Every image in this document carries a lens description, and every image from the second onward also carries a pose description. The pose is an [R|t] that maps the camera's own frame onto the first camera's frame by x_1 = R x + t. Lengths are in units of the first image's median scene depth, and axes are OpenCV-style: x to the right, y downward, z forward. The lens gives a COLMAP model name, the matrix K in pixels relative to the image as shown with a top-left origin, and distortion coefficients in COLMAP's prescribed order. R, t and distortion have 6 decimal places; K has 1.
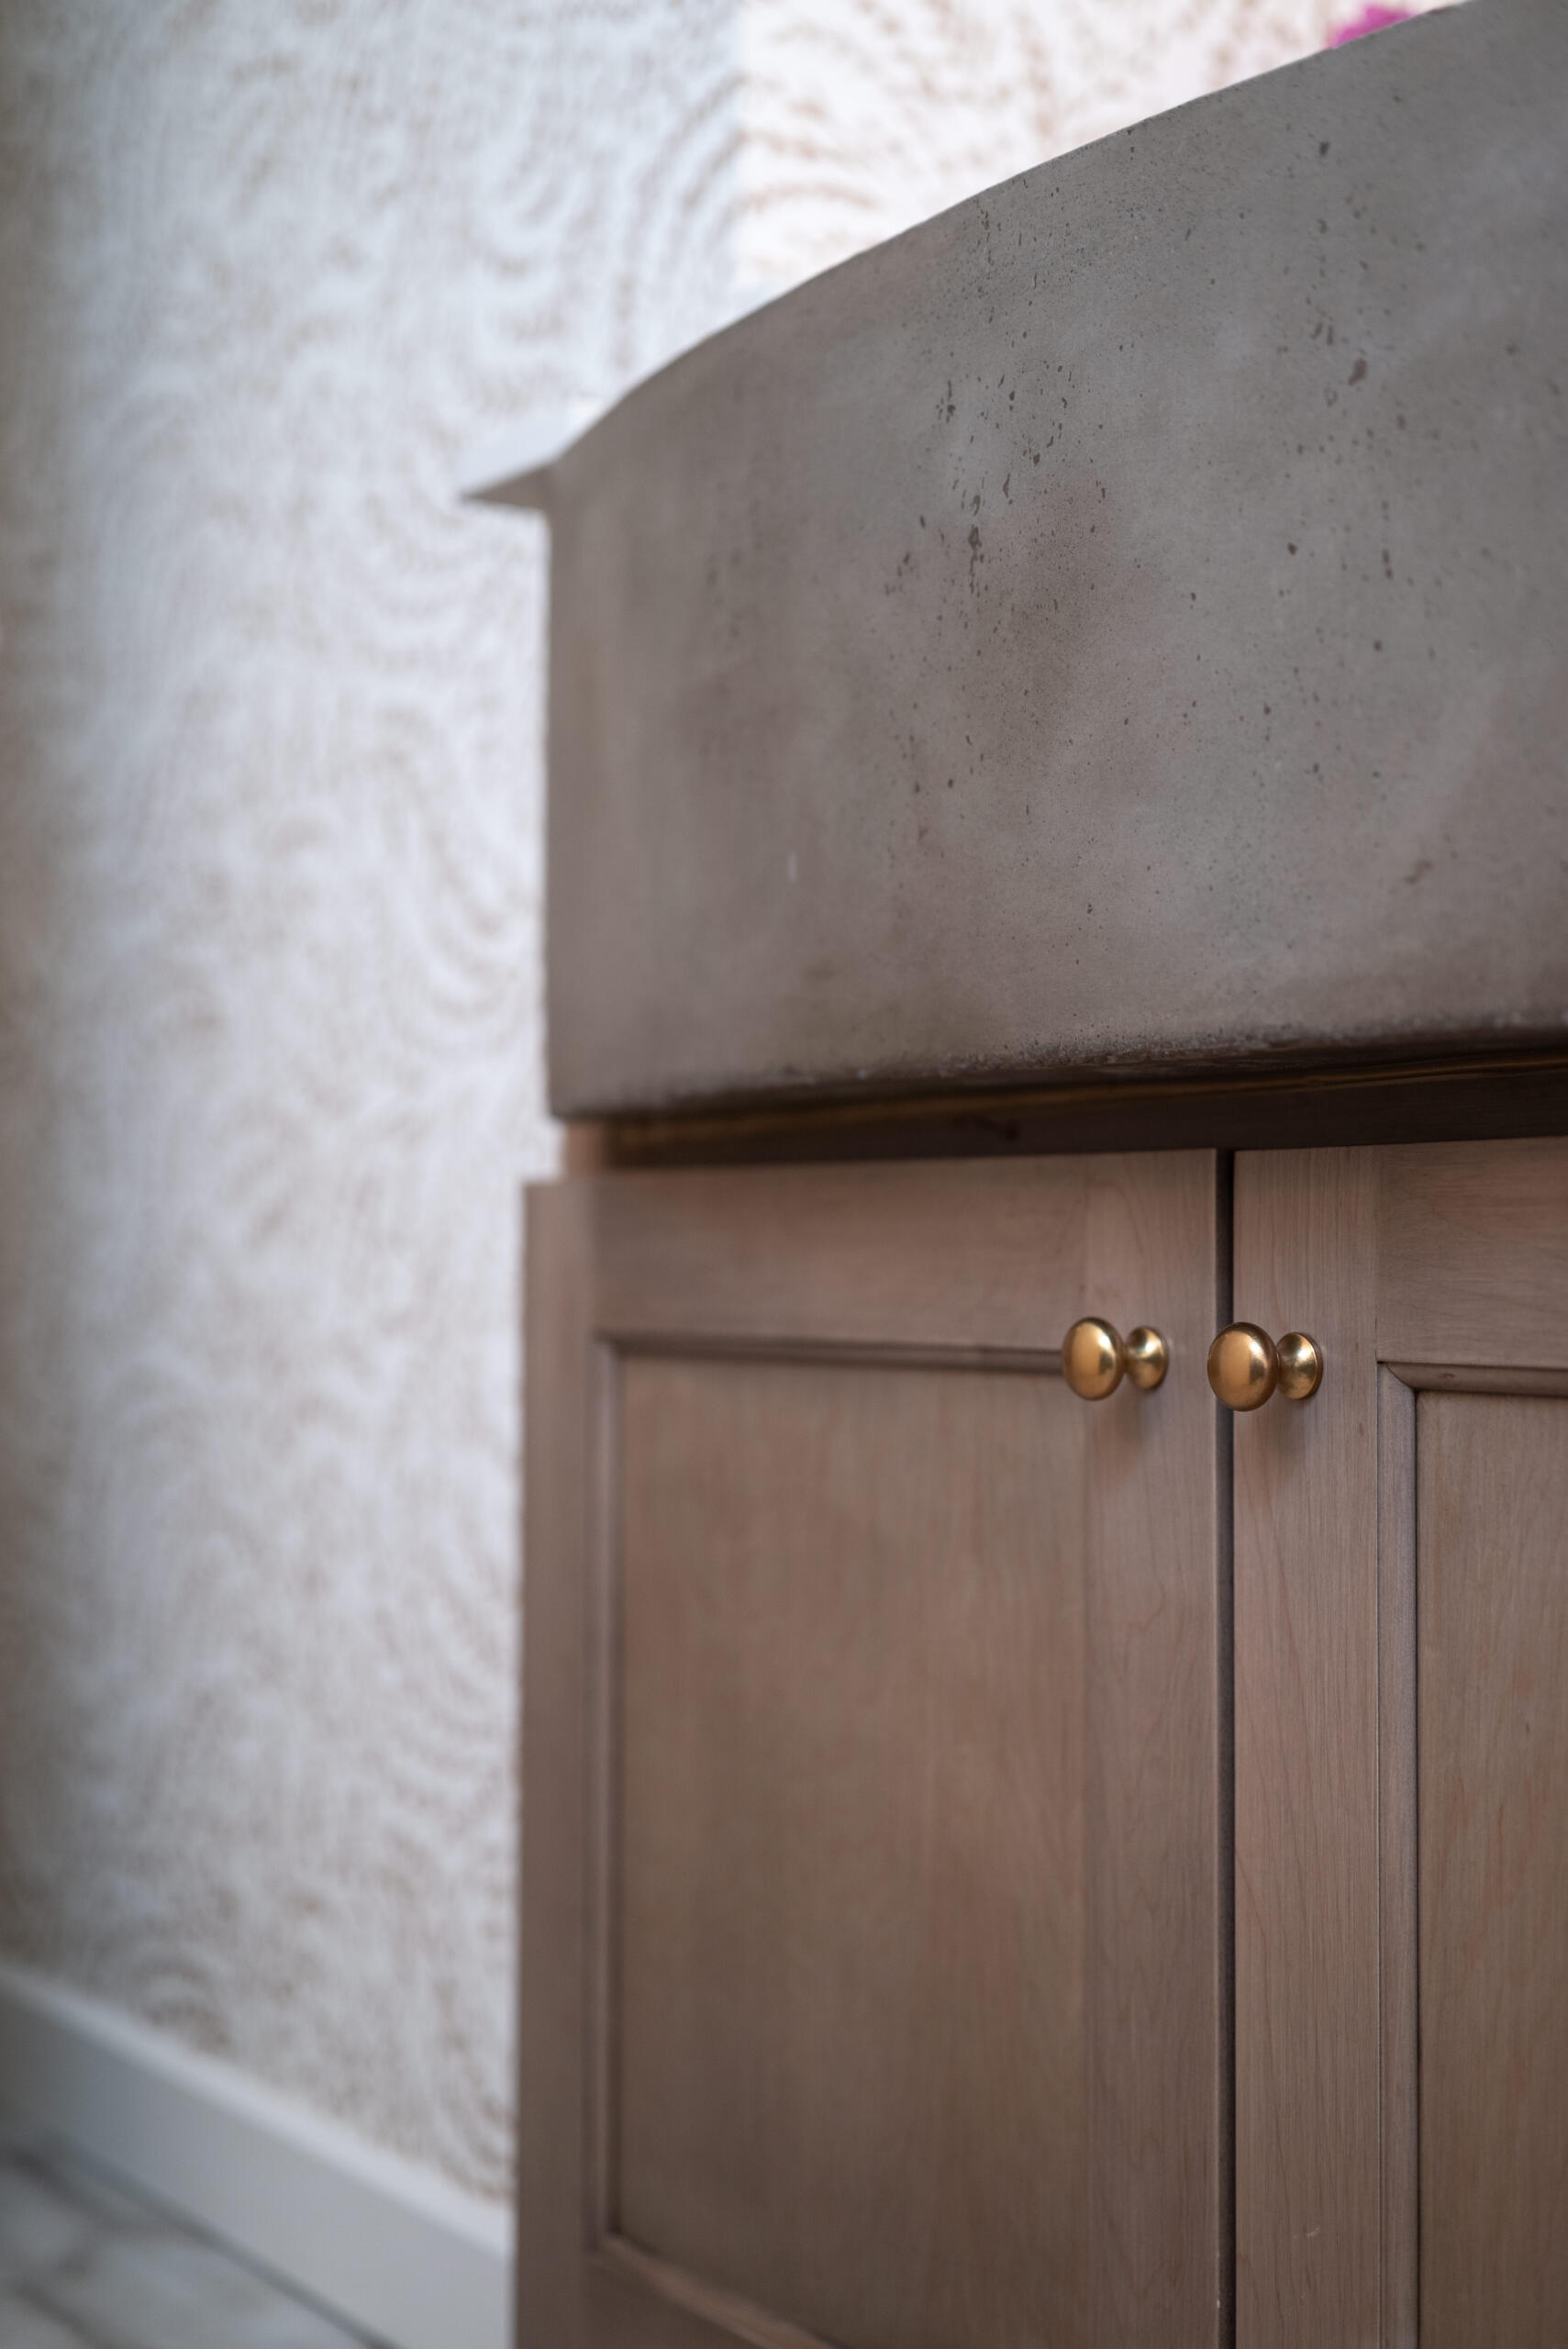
lens RADIAL K [[3267.5, 0, 802.4], [0, 3267.5, 1182.0], [0, 0, 1]] dist [0.076691, 0.000000]
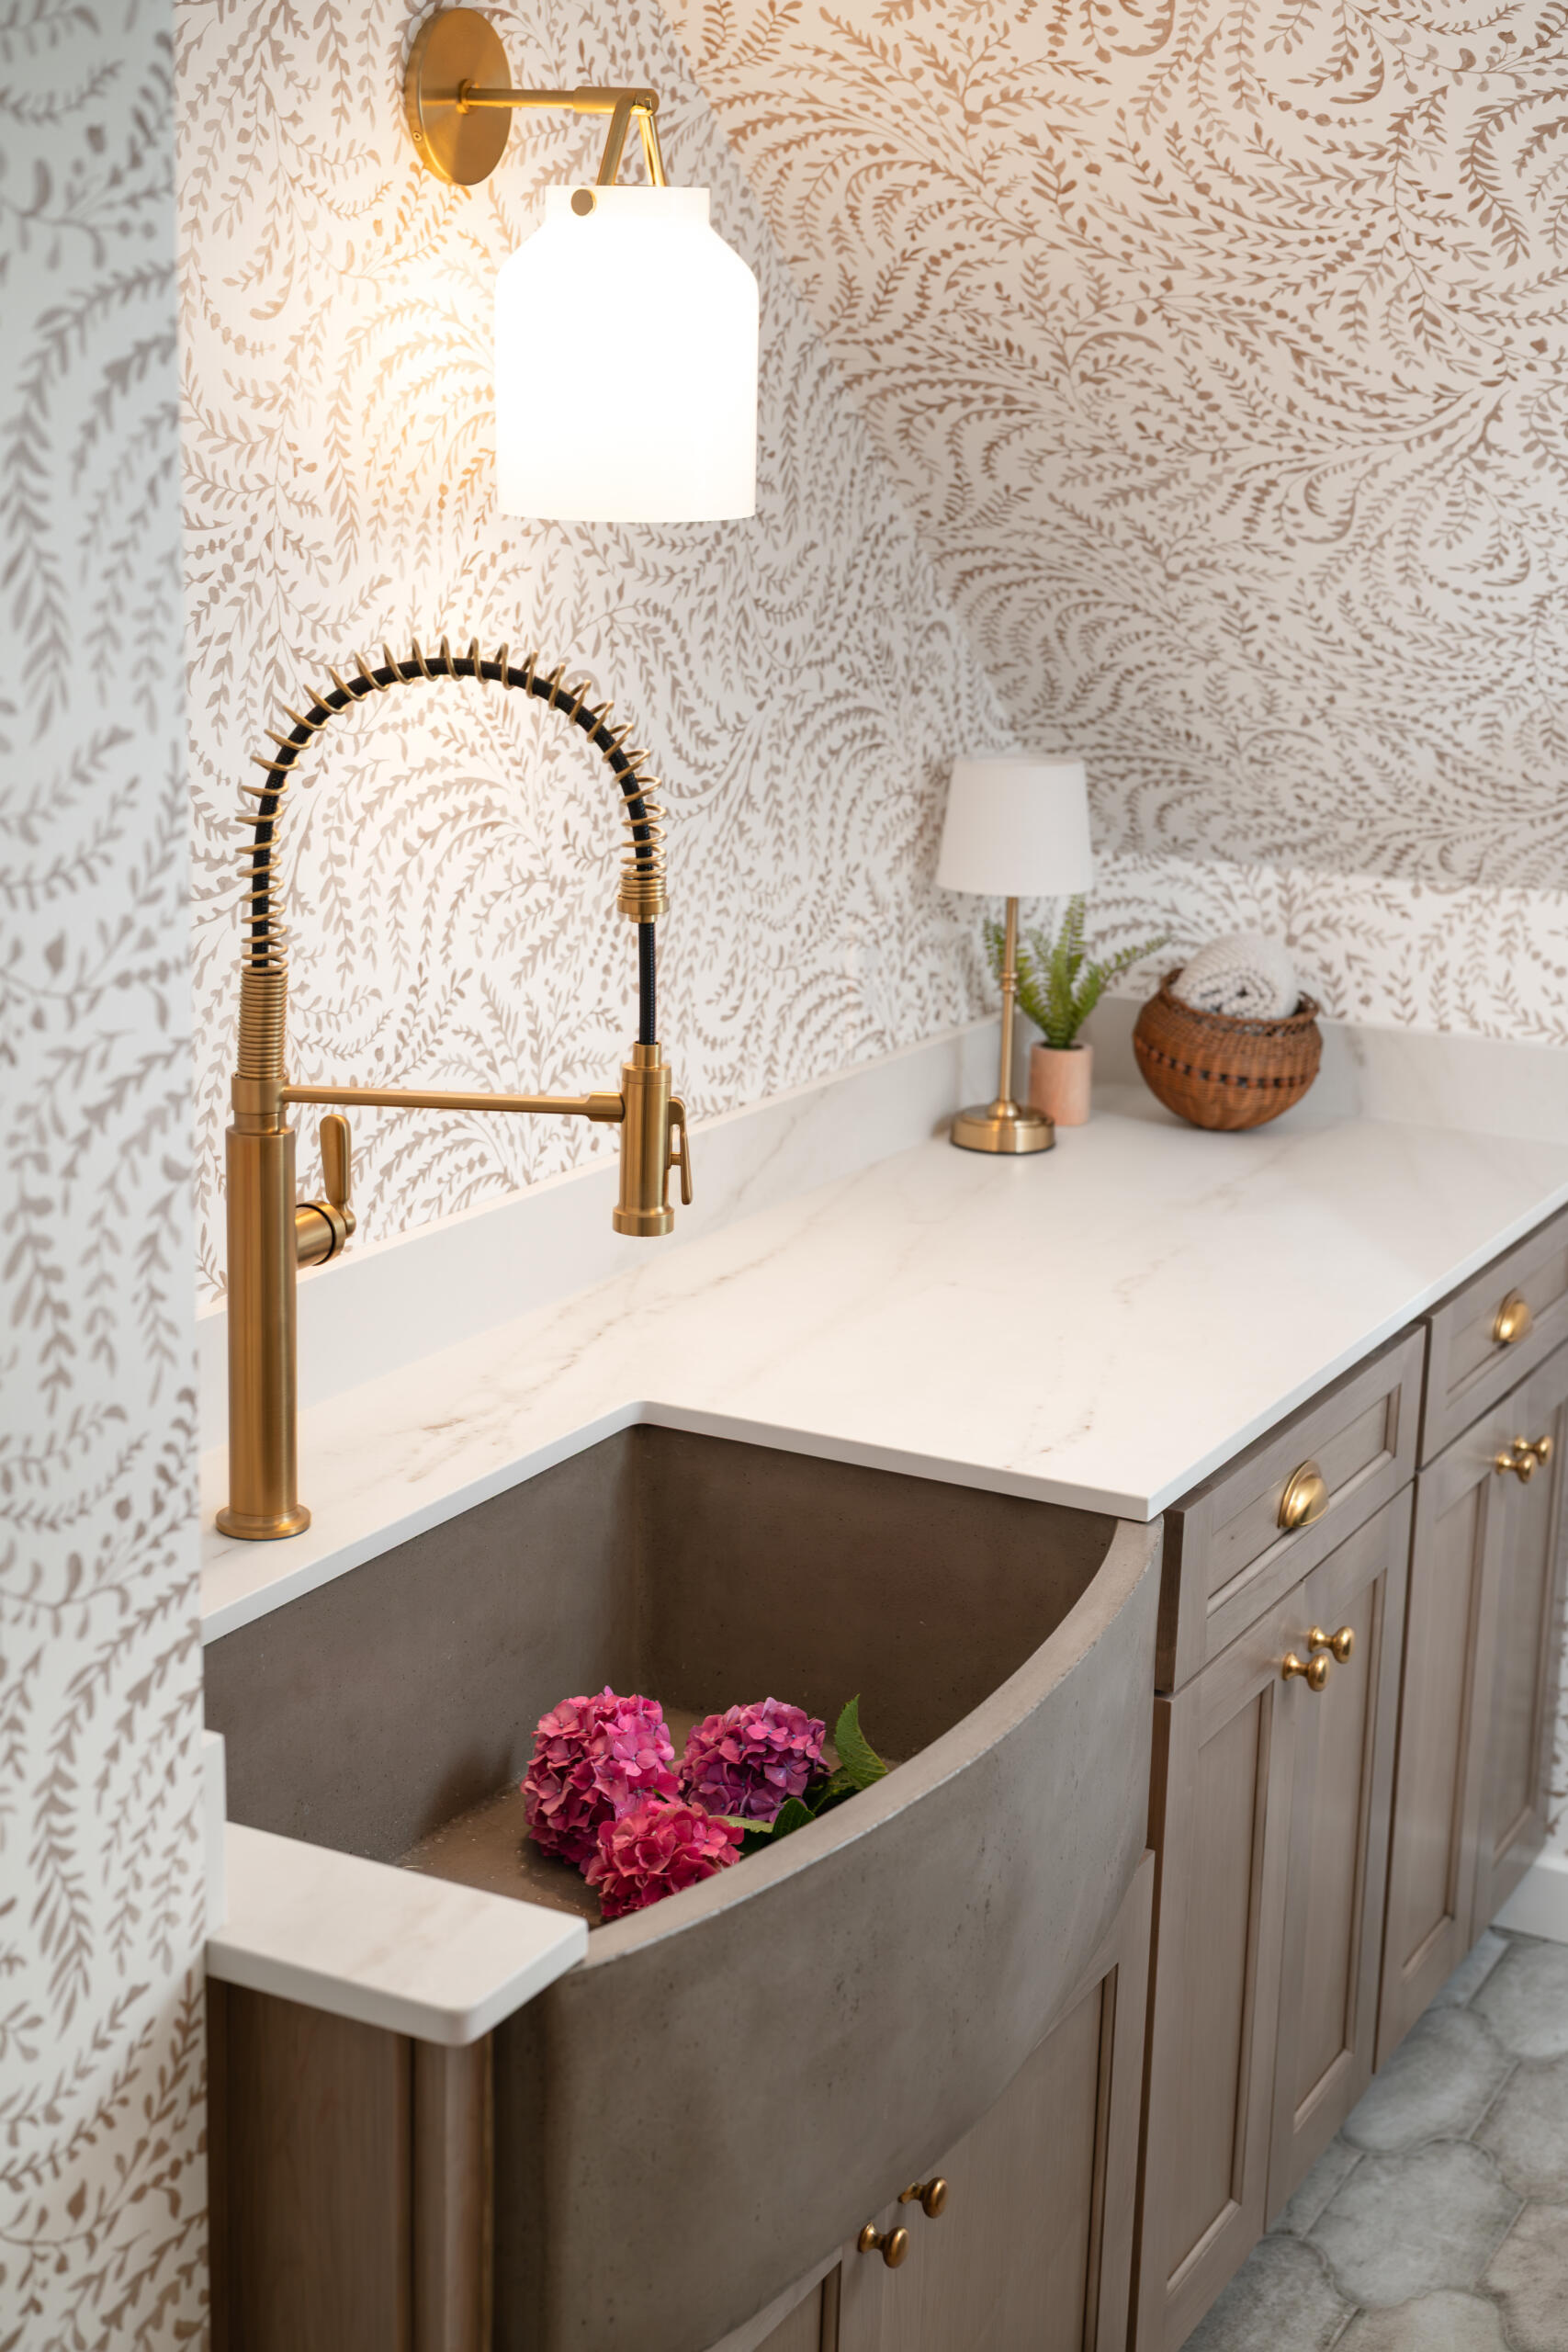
lens RADIAL K [[3271.5, 0, 814.7], [0, 3271.5, 1287.5], [0, 0, 1]] dist [0.076691, 0.000000]
pose [[-0.470780, -0.255429, 0.844466, -1.437865], [-0.045527, 0.962930, 0.265881, -1.045009], [-0.881075, 0.086725, -0.464957, 1.907389]]
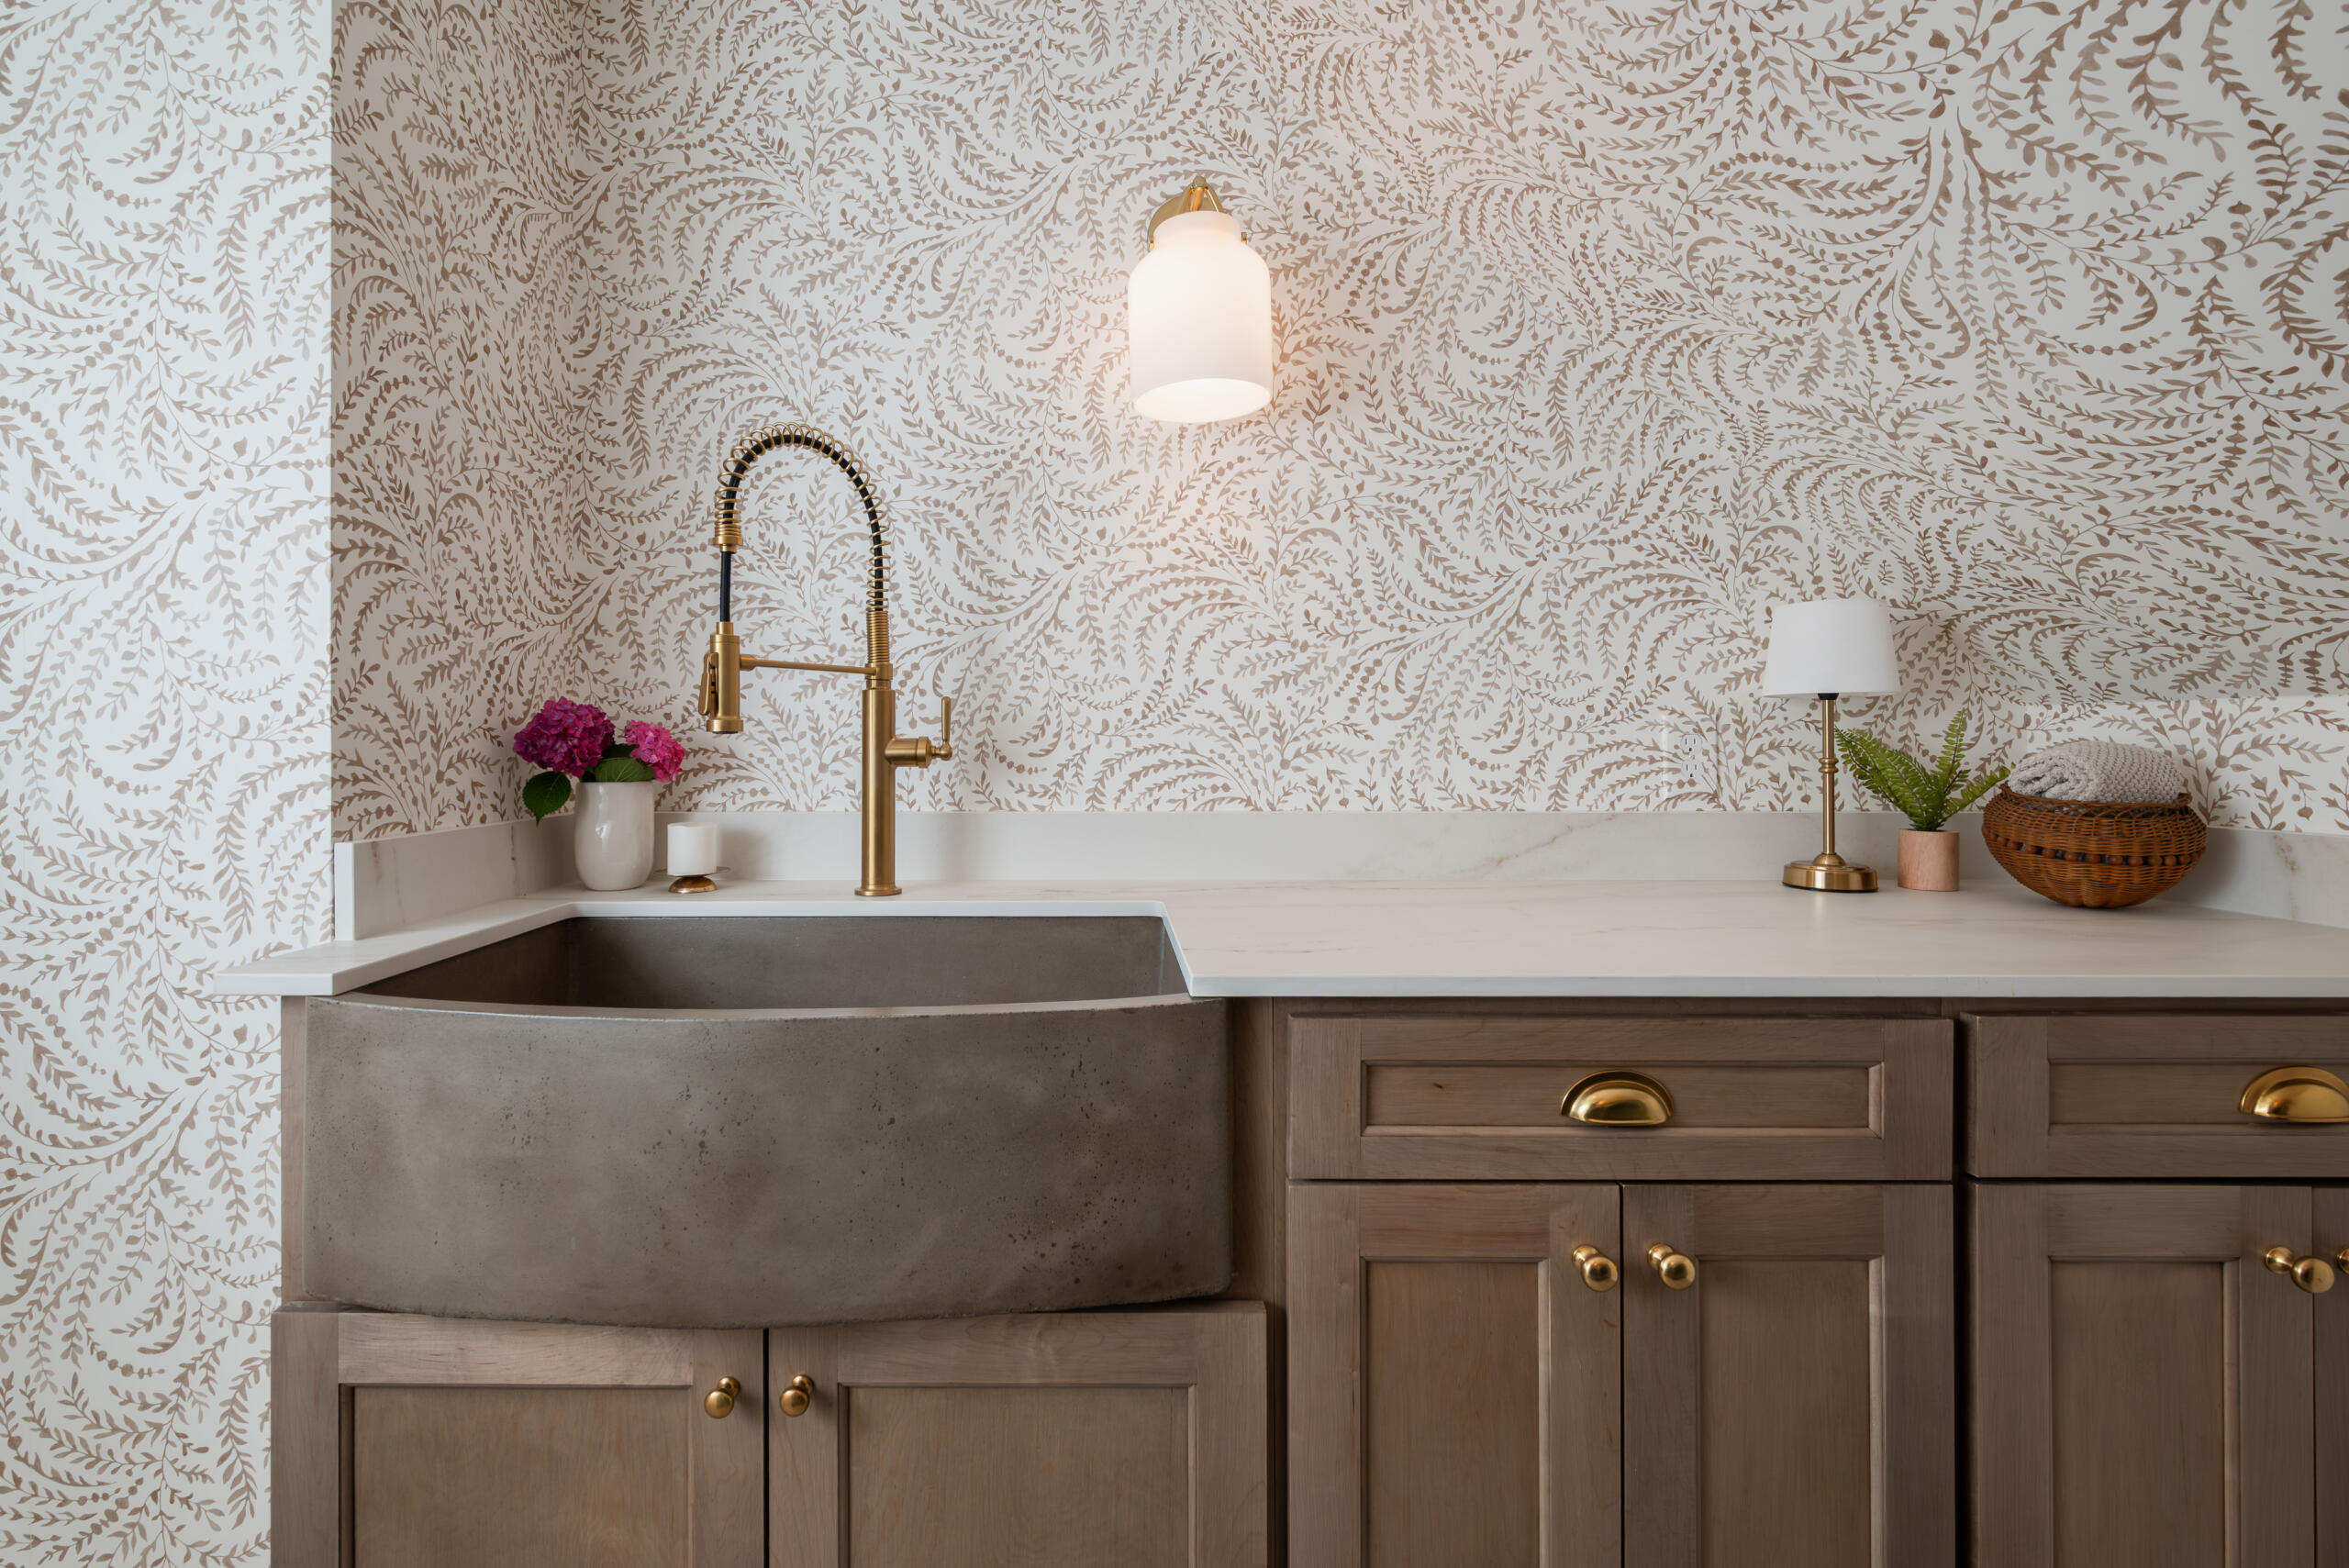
lens RADIAL K [[1043.2, 0, 1082.8], [0, 1043.2, 754.9], [0, 0, 1]] dist [0.002845, -0.000939]
pose [[0.567454, -0.016079, 0.823248, -0.461290], [-0.012228, 0.999535, 0.027951, -0.527273], [-0.823315, -0.025928, 0.566993, 0.236227]]
